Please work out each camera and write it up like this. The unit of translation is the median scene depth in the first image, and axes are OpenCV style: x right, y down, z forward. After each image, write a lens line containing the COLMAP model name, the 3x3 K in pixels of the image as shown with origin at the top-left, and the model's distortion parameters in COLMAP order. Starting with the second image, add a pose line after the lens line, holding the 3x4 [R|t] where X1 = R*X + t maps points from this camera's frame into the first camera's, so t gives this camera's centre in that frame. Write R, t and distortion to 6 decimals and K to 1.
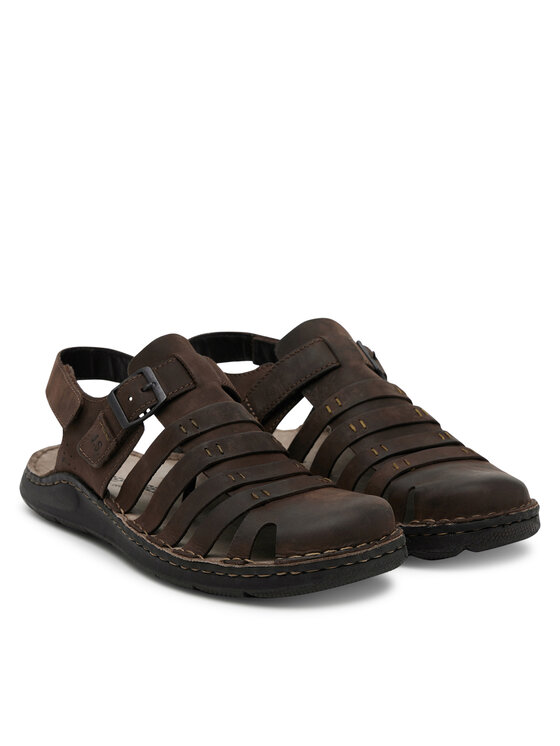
lens RADIAL K [[2192.2, 0, 279.5], [0, 2192.2, 372.9], [0, 0, 1]] dist [0.104623, 0.000000]
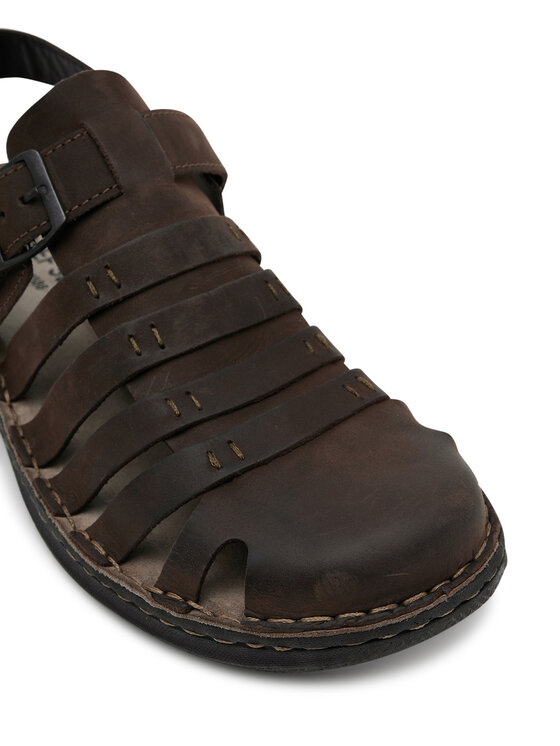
lens RADIAL K [[1272.2, 0, 281.9], [0, 1272.2, 373.6], [0, 0, 1]] dist [-0.135569, 0.000000]
pose [[0.993946, 0.026951, -0.106515, 0.034496], [0.021690, 0.902239, 0.430690, -0.086357], [0.107709, -0.430392, 0.896193, 0.721848]]
